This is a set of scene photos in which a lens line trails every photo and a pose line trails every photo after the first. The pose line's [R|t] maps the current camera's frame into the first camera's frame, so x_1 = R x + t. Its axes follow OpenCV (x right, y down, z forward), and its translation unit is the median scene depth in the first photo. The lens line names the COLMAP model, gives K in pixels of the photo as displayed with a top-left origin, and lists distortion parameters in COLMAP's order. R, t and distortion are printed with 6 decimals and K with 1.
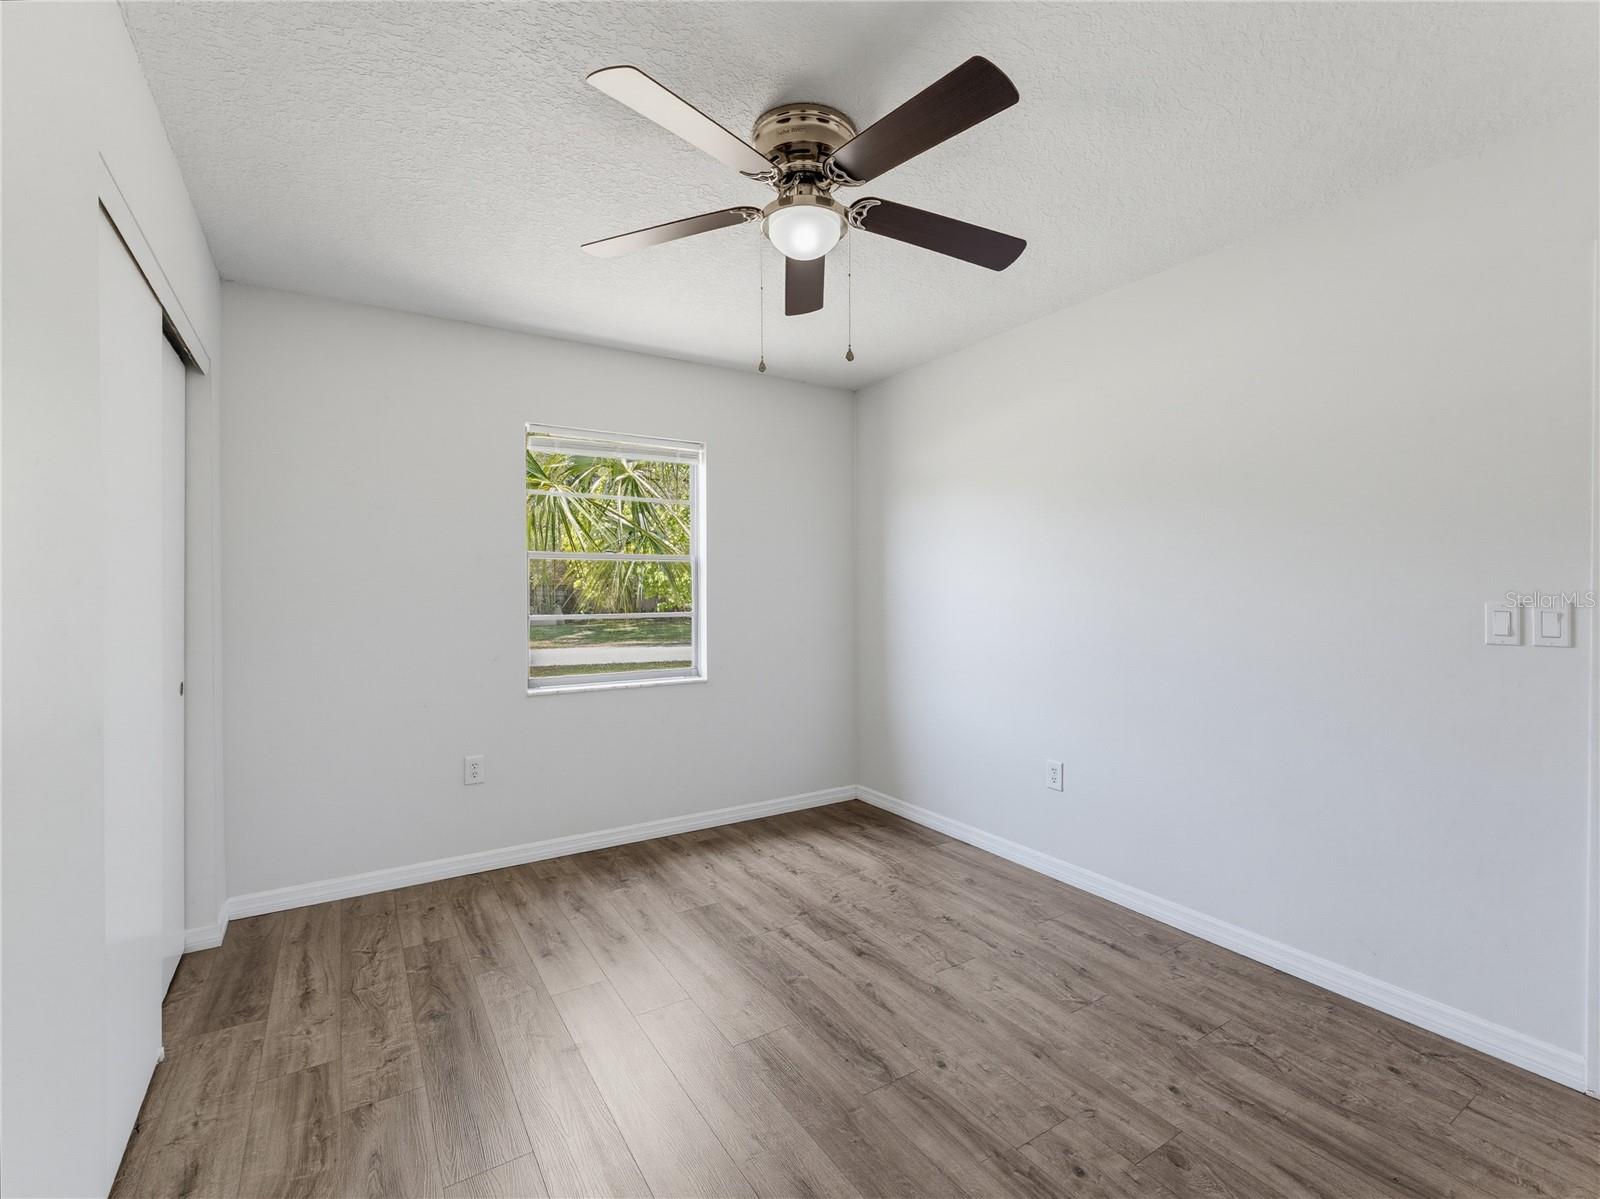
lens RADIAL K [[726.0, 0, 803.9], [0, 726.0, 591.9], [0, 0, 1]] dist [-0.002299, -0.000057]
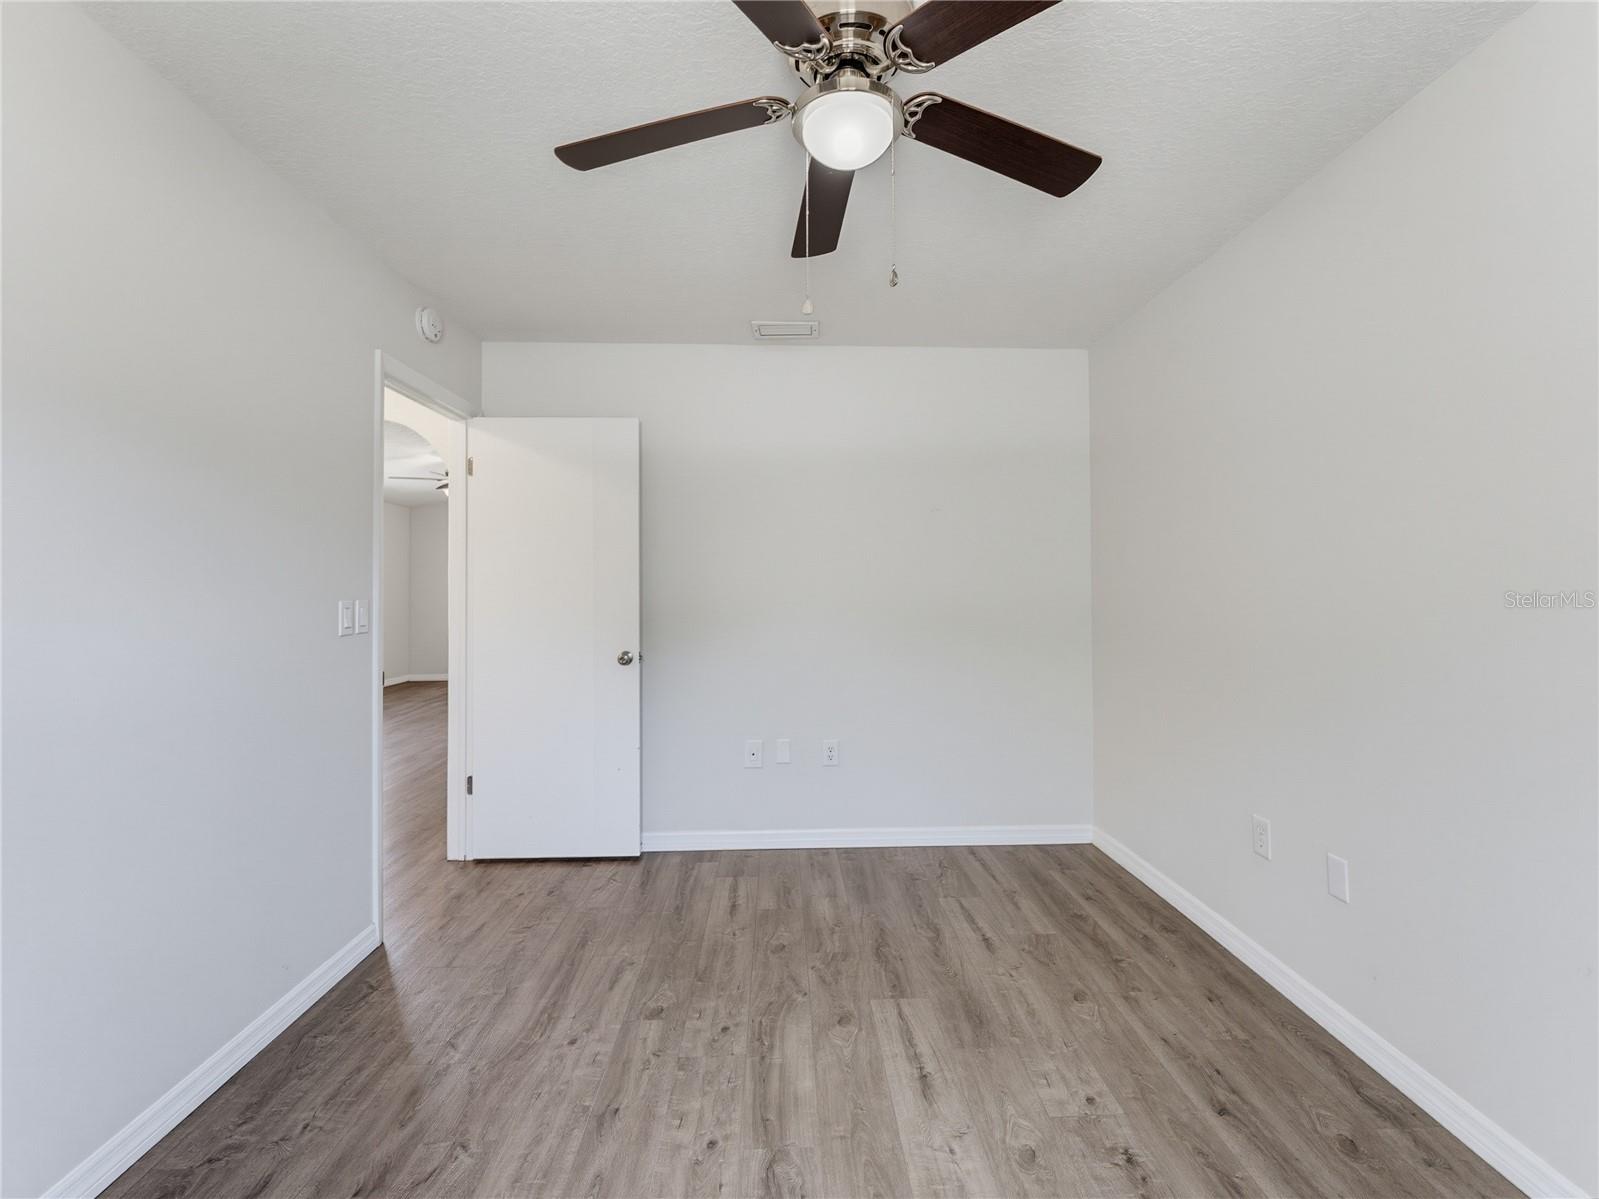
lens RADIAL K [[725.5, 0, 803.4], [0, 725.5, 591.9], [0, 0, 1]] dist [-0.002299, -0.000057]
pose [[-0.866858, 0.003537, 0.498543, -0.362842], [0.004749, 0.999988, 0.001163, -0.002056], [-0.498533, 0.003375, -0.866864, 1.841627]]
